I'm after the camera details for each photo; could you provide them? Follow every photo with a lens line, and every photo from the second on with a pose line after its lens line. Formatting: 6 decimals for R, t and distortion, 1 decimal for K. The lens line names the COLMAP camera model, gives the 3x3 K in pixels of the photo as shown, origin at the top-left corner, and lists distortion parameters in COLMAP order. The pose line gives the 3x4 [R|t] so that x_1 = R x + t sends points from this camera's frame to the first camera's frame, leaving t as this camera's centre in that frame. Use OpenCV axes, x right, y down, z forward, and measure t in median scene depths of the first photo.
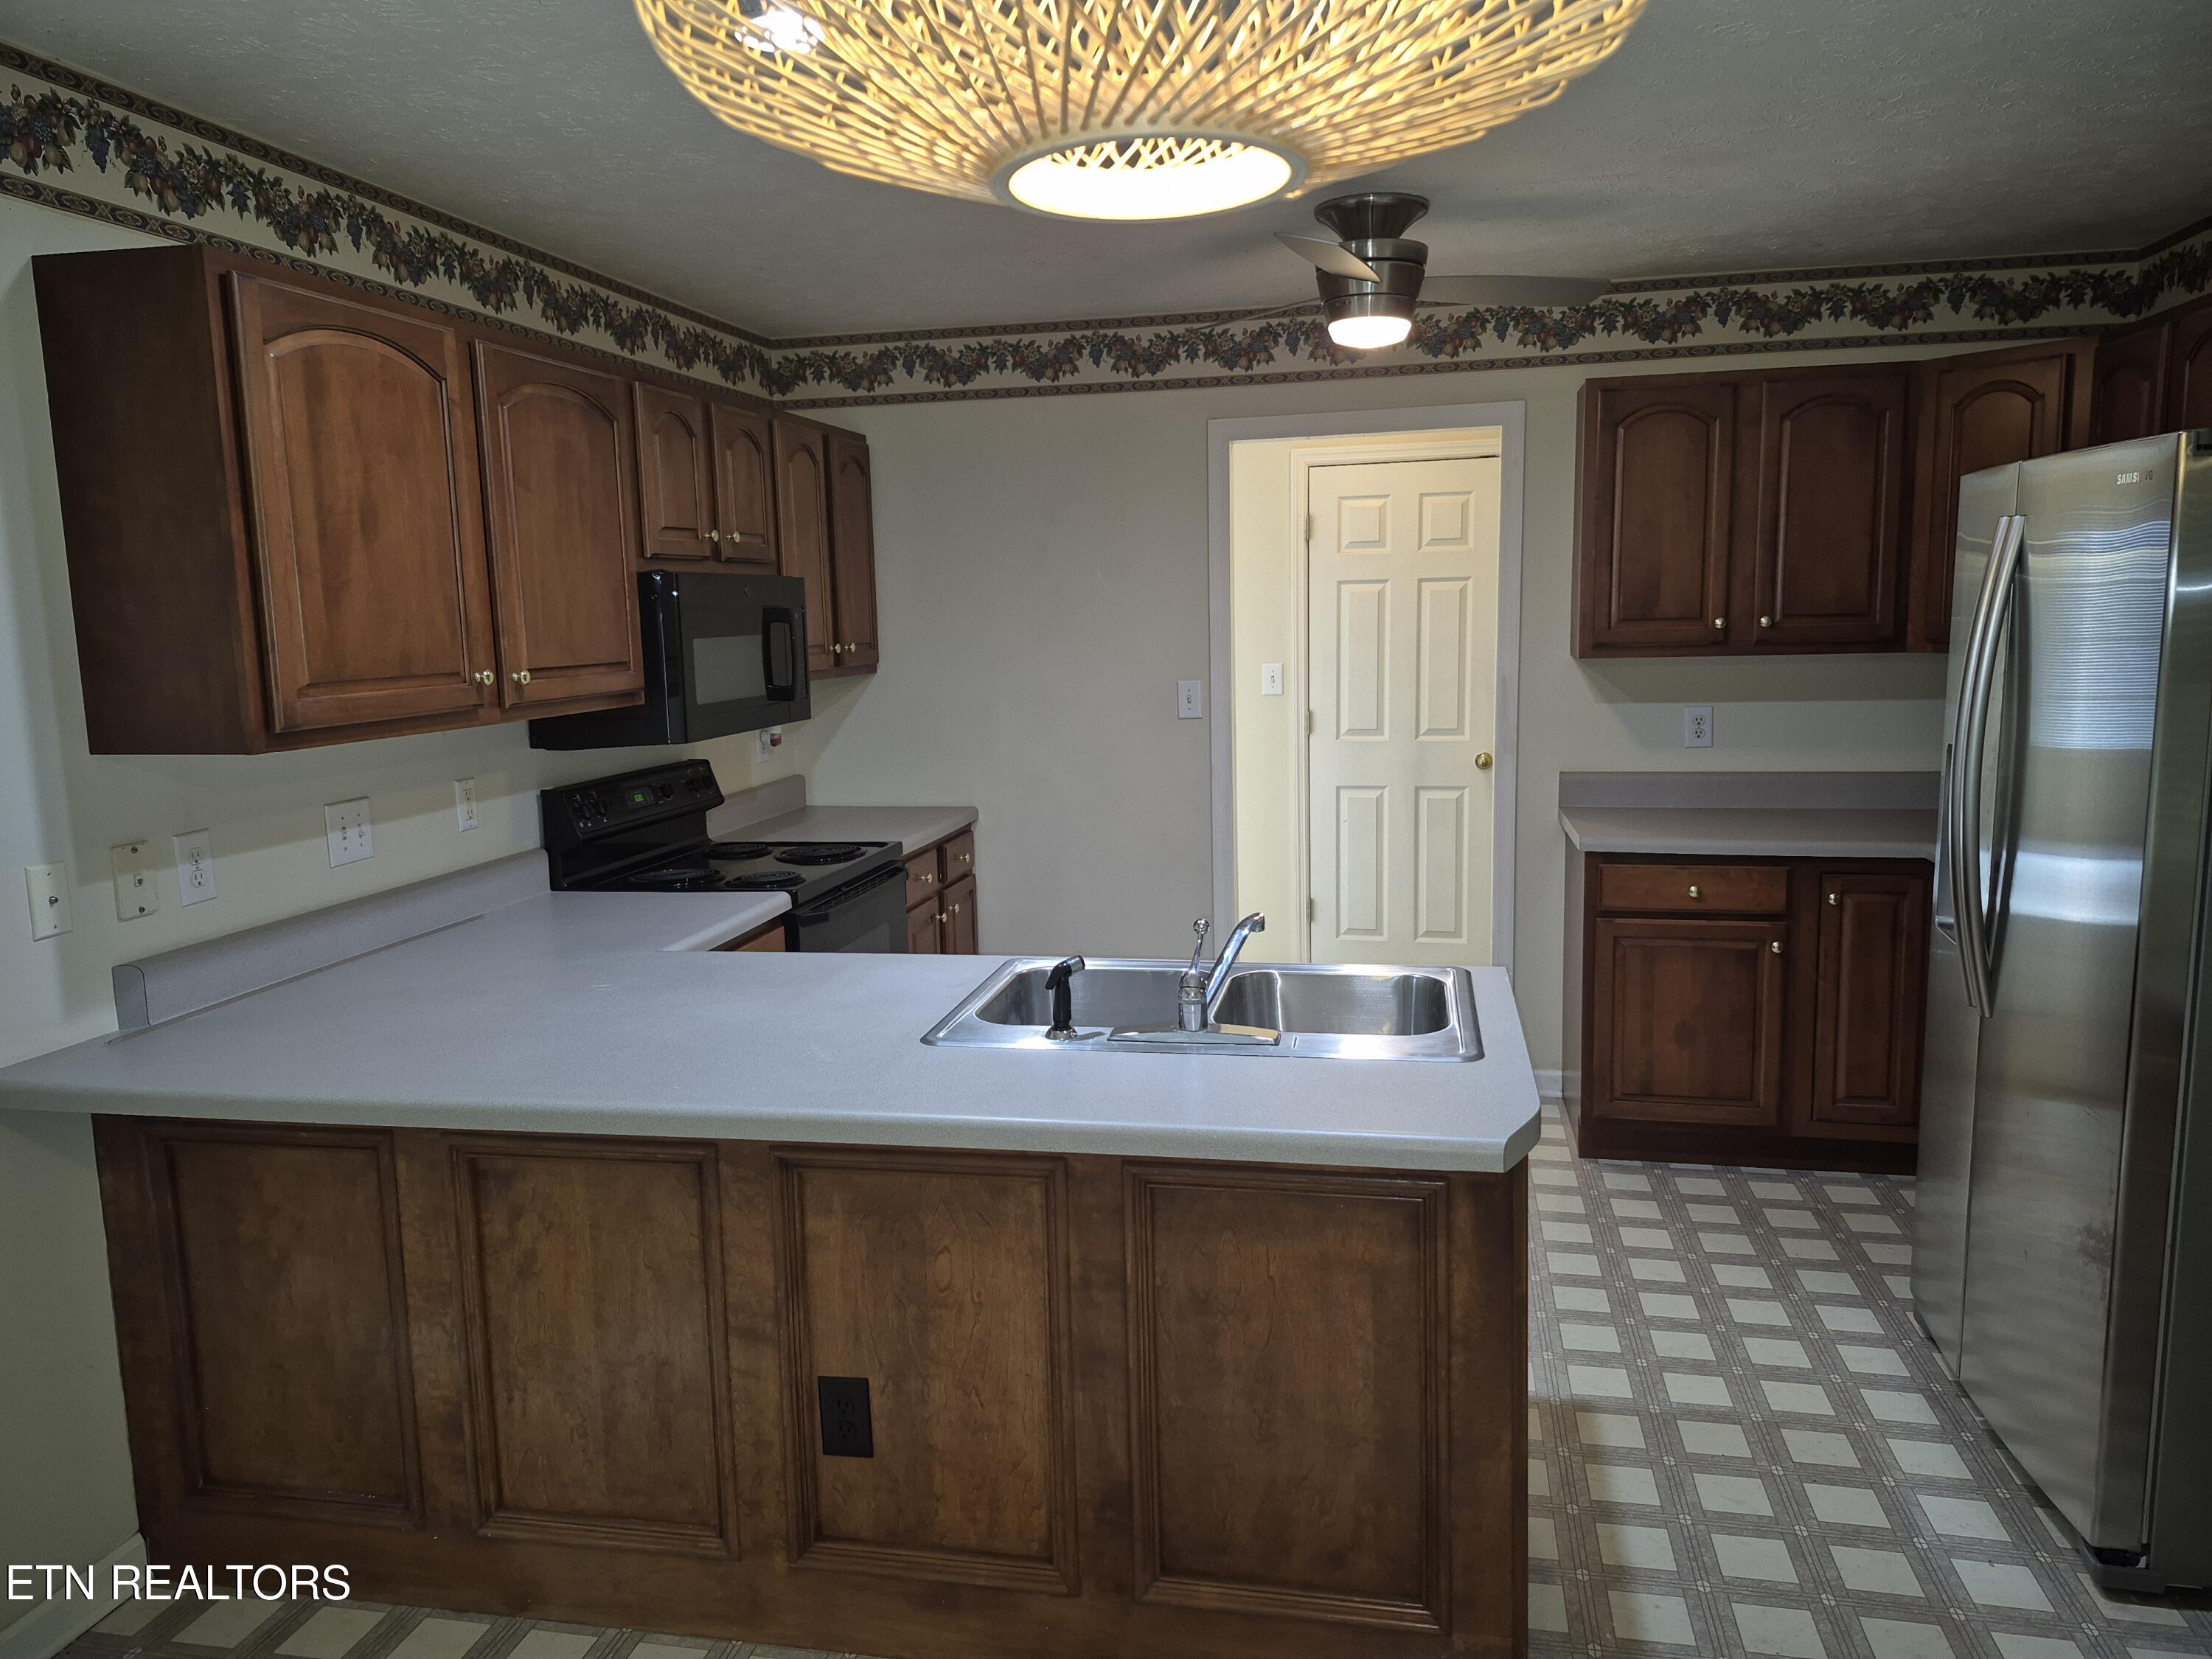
lens RADIAL K [[1516.8, 0, 1109.2], [0, 1516.8, 821.5], [0, 0, 1]] dist [0.104134, -0.123410]
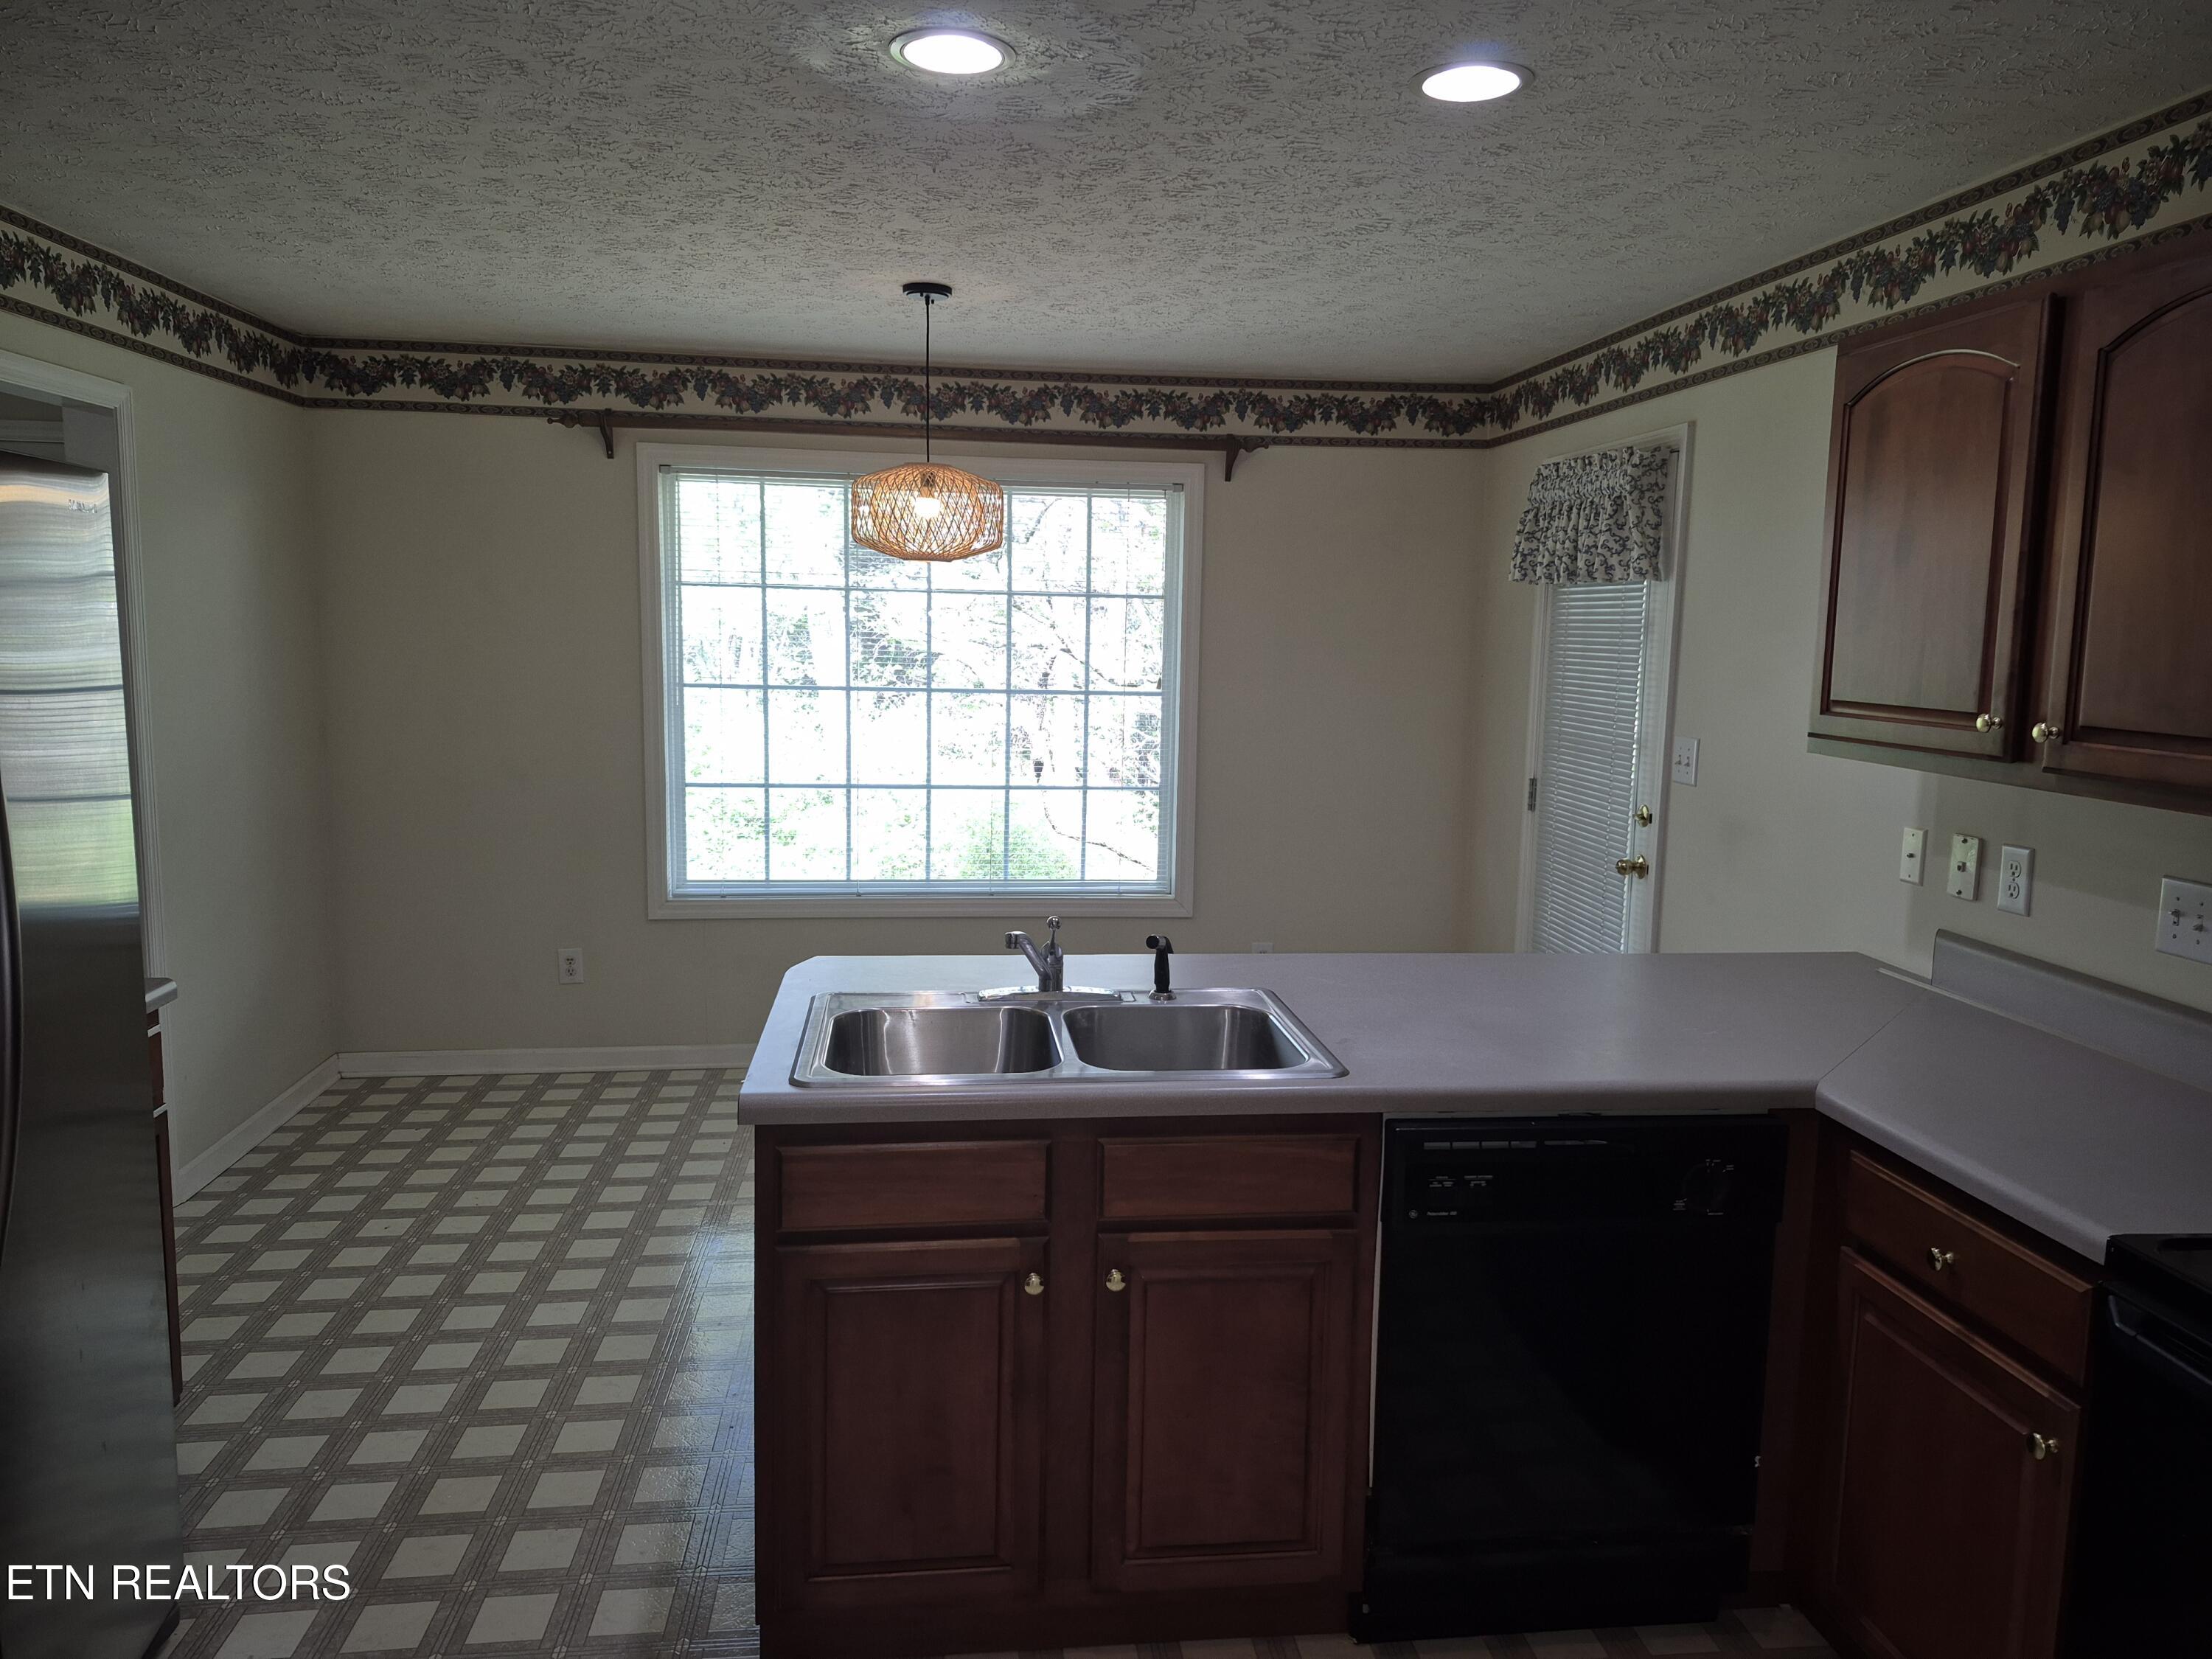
lens RADIAL K [[1516.8, 0, 1109.2], [0, 1516.8, 821.5], [0, 0, 1]] dist [0.104134, -0.123410]
pose [[-0.945213, 0.038912, -0.324126, 0.348449], [-0.052545, 0.961791, 0.268696, -0.254053], [0.322197, 0.271006, -0.907053, 1.738116]]
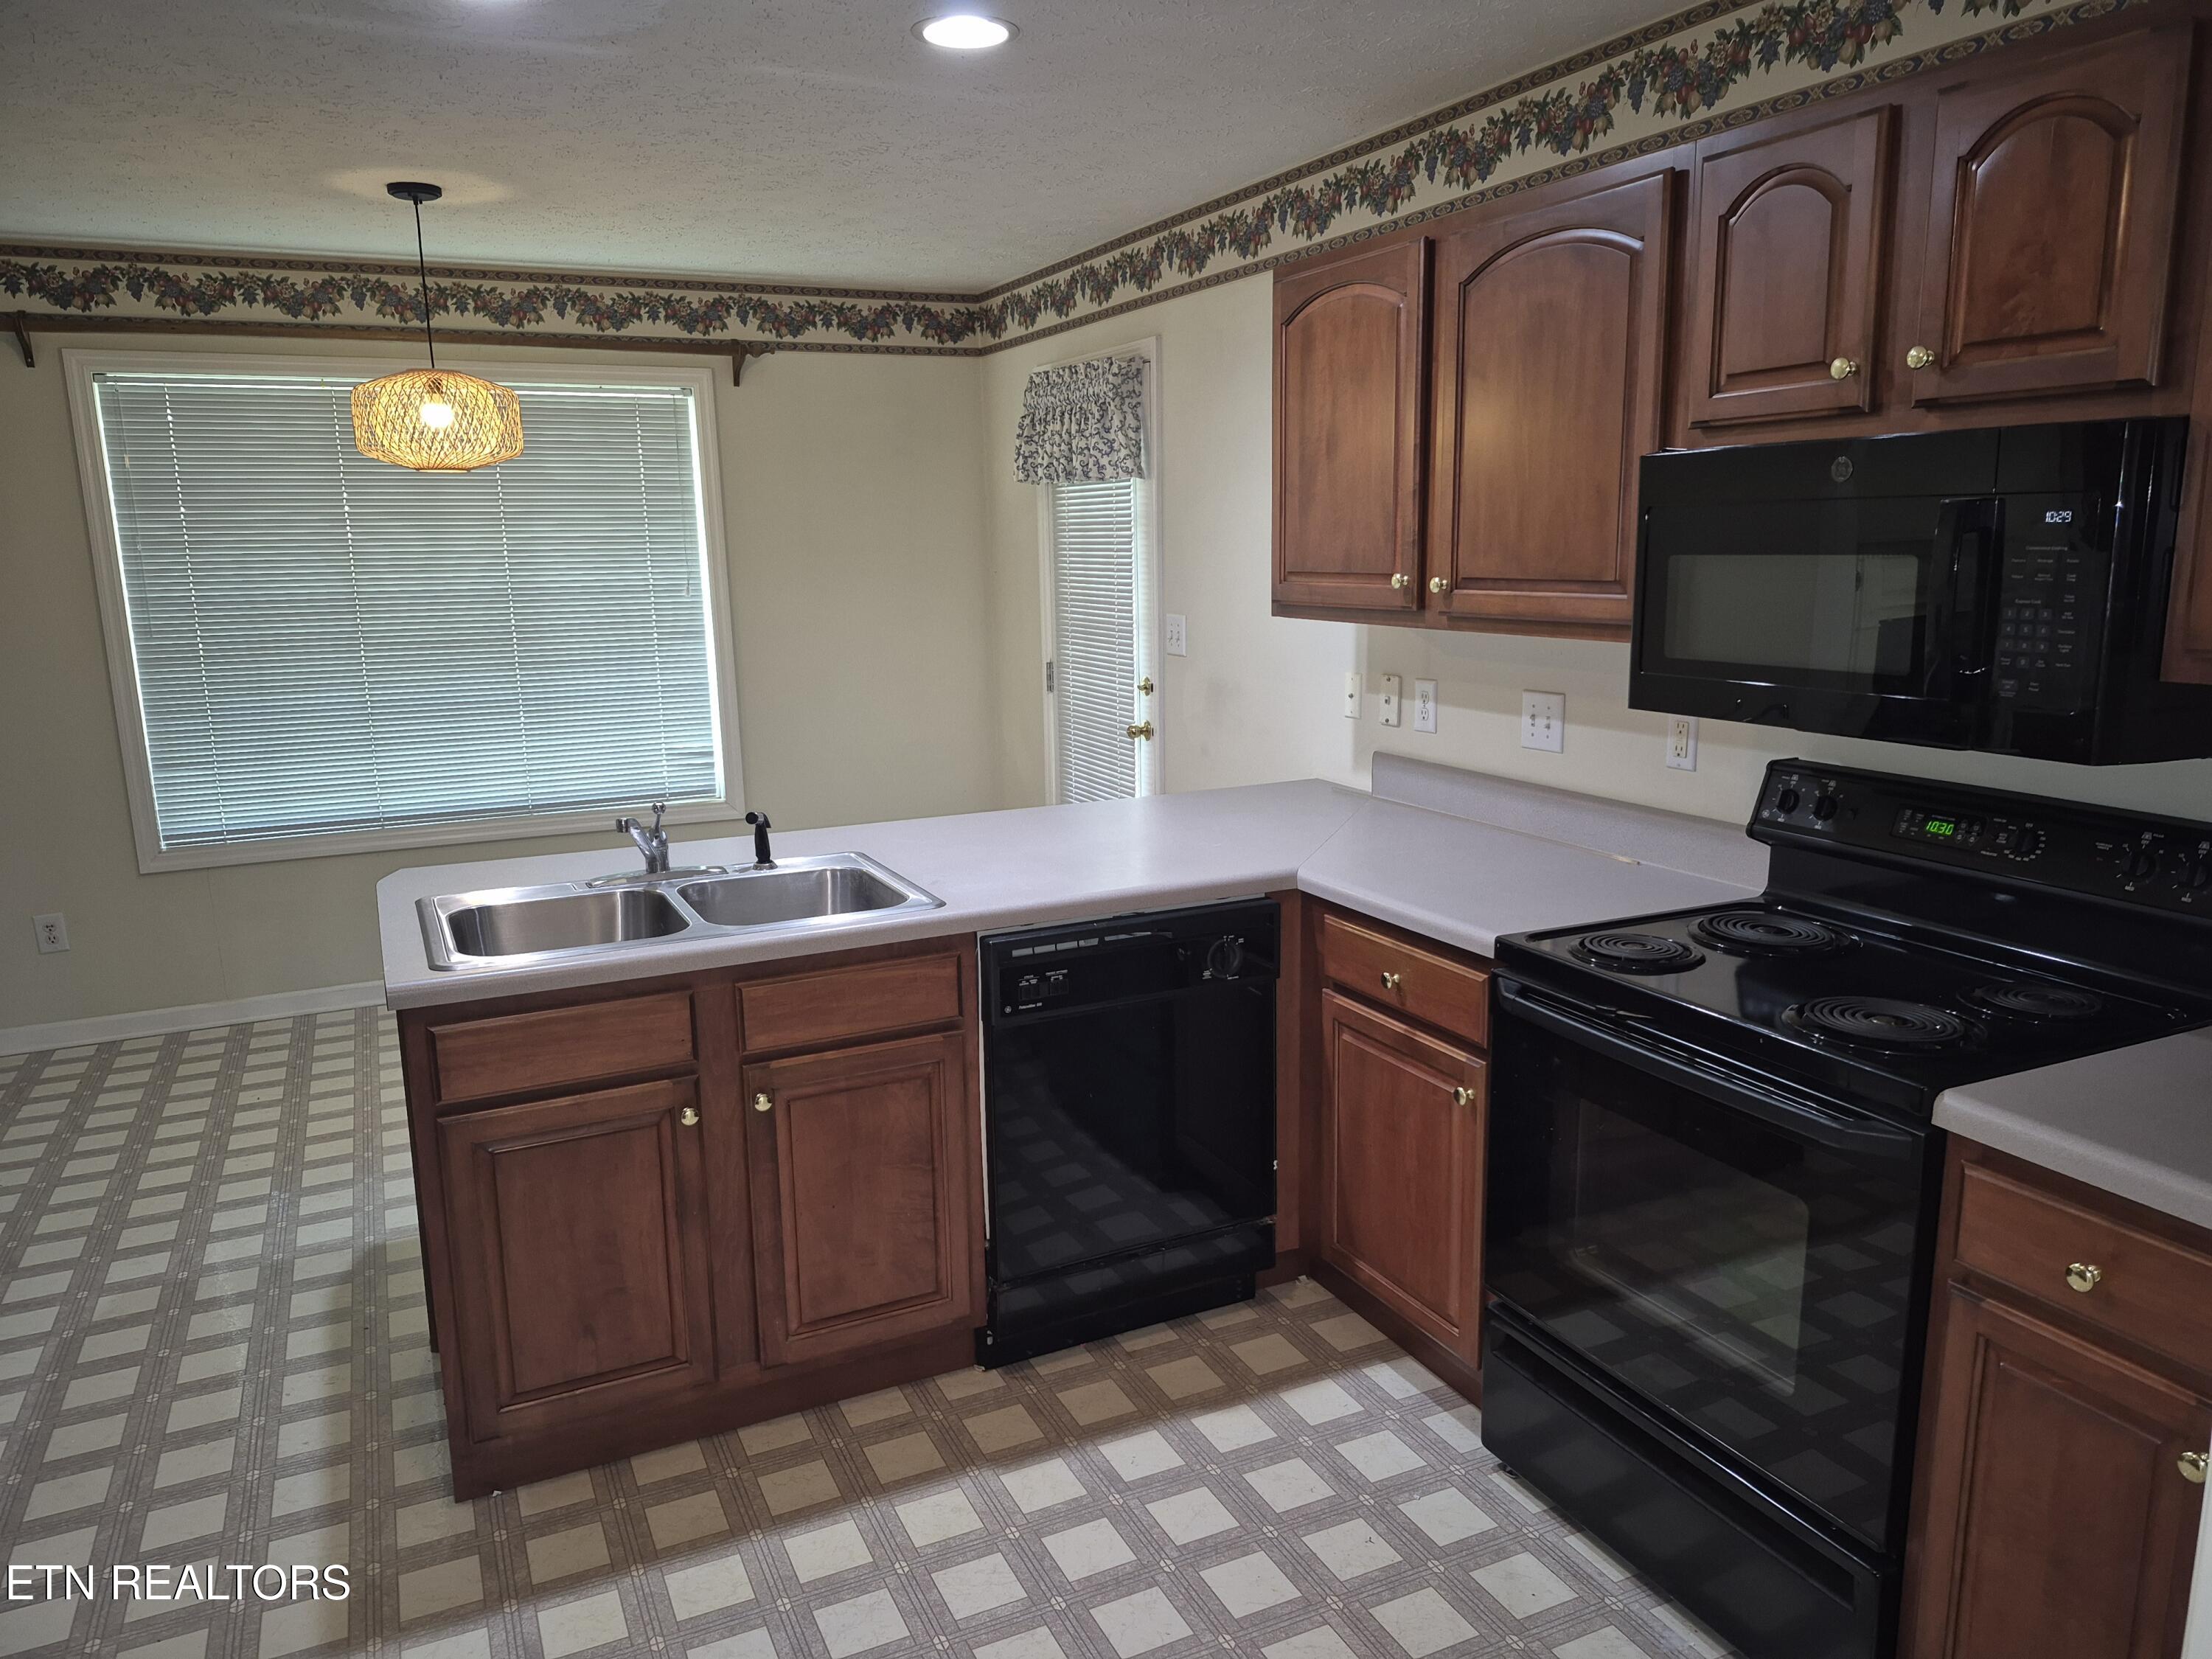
lens RADIAL K [[1498.7, 0, 1106.0], [0, 1498.7, 829.5], [0, 0, 1]] dist [0.099064, -0.120924]
pose [[-0.792272, 0.147307, -0.592120, 0.412399], [-0.059039, 0.947360, 0.314678, -0.258798], [0.607305, 0.284269, -0.741870, 1.799412]]
